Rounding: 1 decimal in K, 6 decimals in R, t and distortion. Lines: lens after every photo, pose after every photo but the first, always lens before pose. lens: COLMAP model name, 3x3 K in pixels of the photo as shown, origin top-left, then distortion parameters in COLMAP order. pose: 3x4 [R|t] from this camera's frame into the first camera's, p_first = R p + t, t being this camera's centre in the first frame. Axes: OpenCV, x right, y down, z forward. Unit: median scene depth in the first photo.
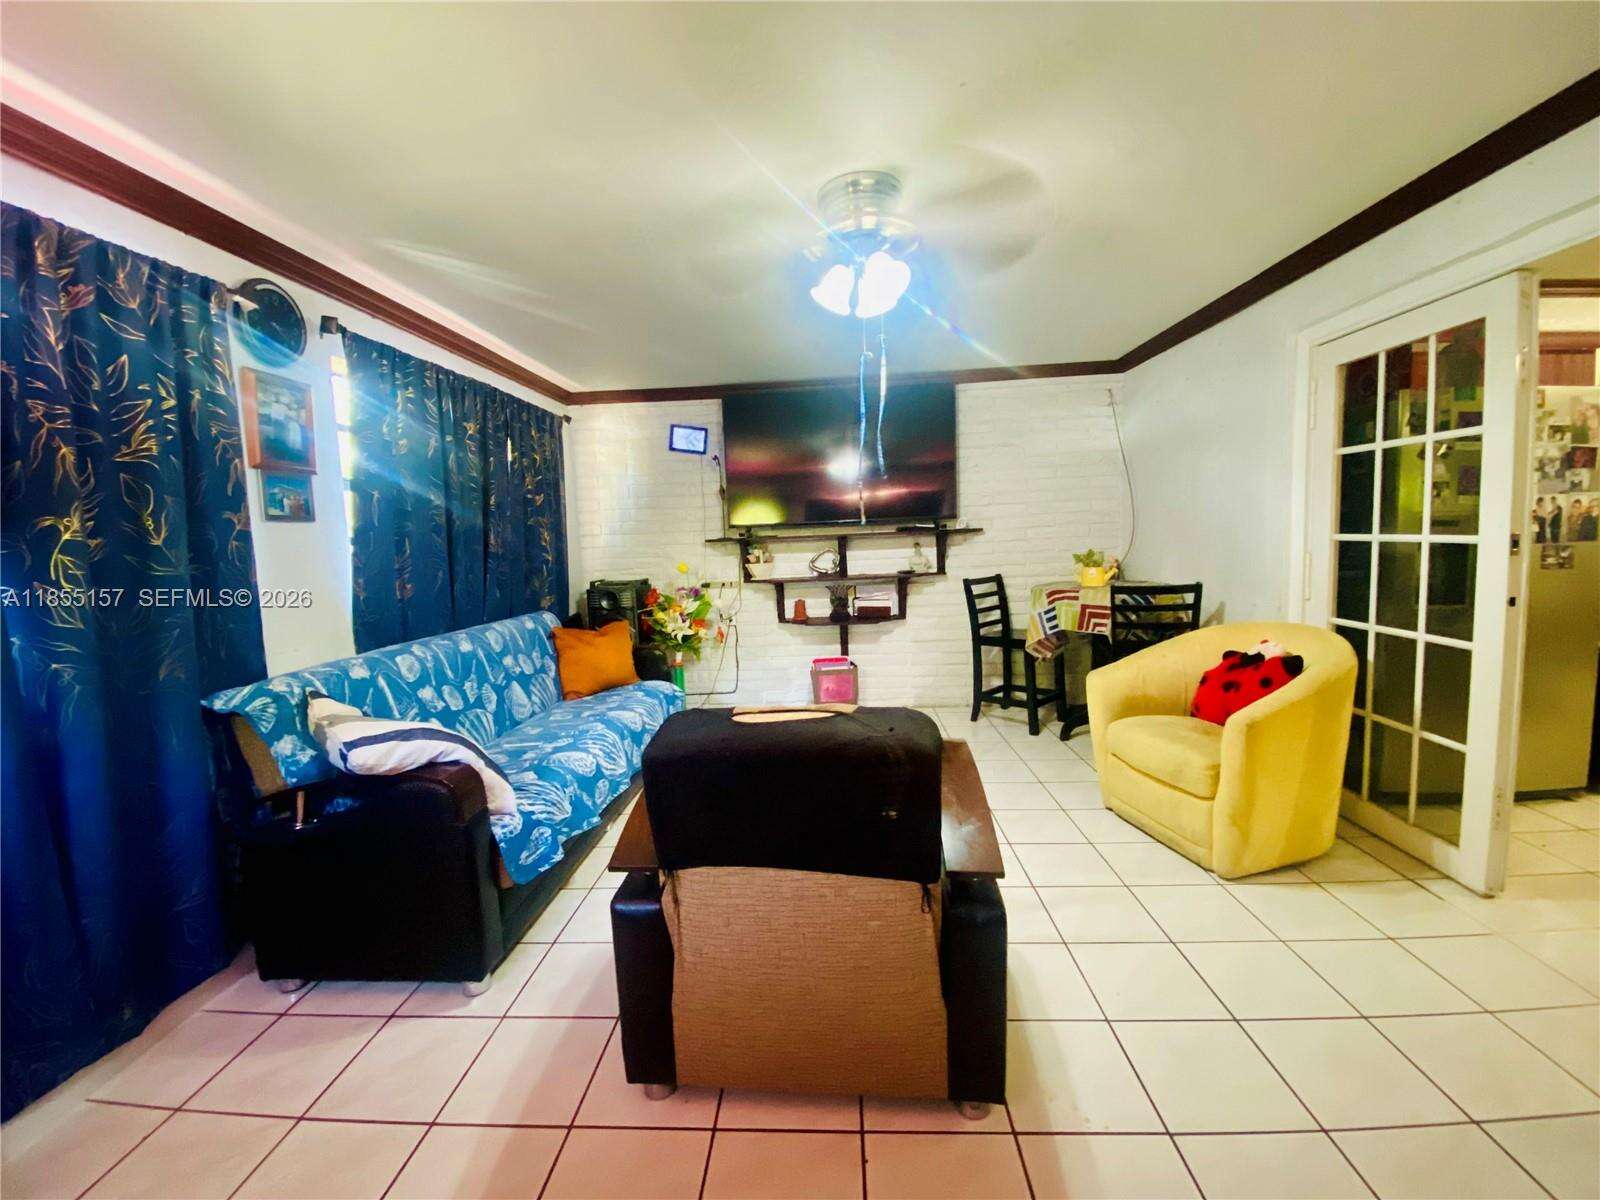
lens RADIAL K [[655.5, 0, 800.0], [0, 655.5, 600.0], [0, 0, 1]] dist [0.011372, -0.018746]
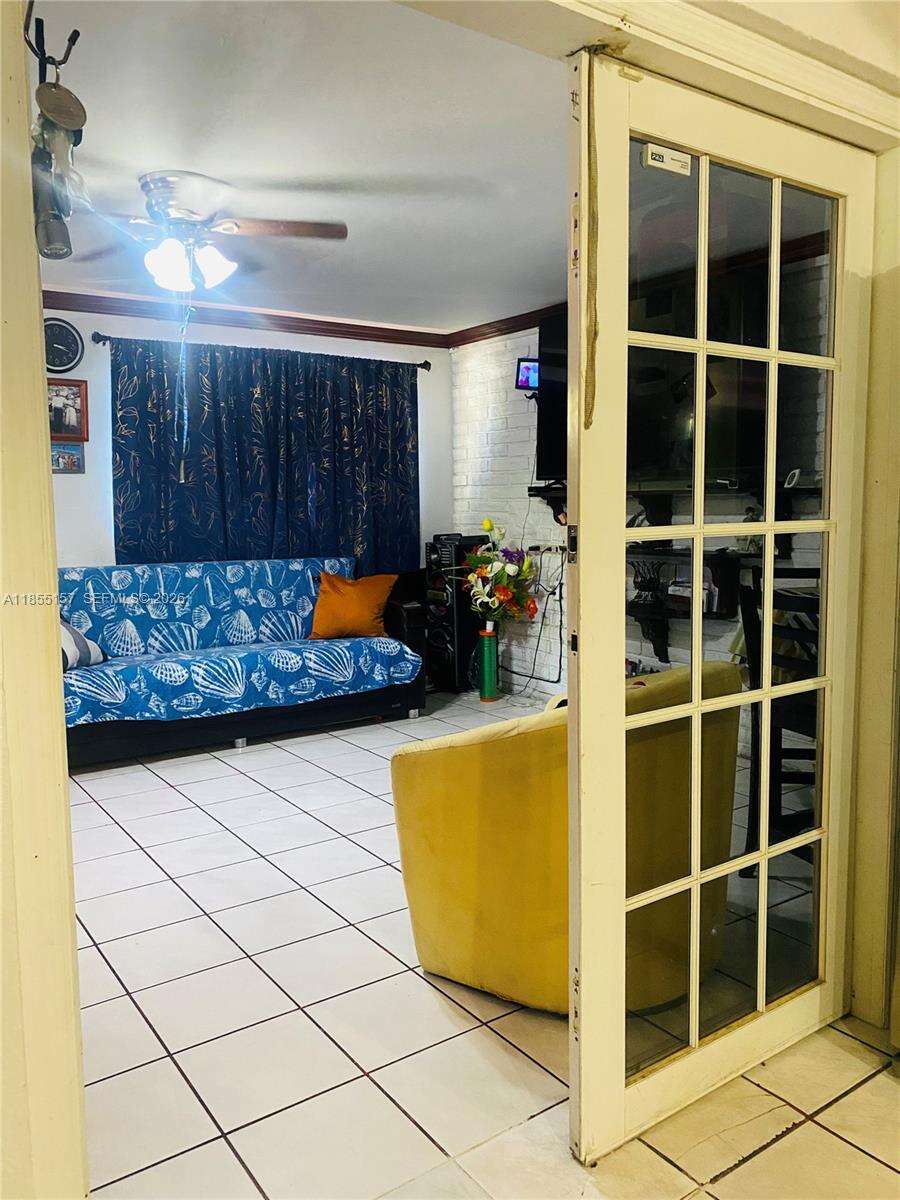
lens RADIAL K [[907.9, 0, 450.0], [0, 907.9, 600.0], [0, 0, 1]] dist [-0.001580, -0.000564]
pose [[0.611122, 0.105523, -0.784471, 0.728771], [-0.088398, 0.993973, 0.064840, -0.021662], [0.786585, 0.029721, 0.616766, 0.205821]]
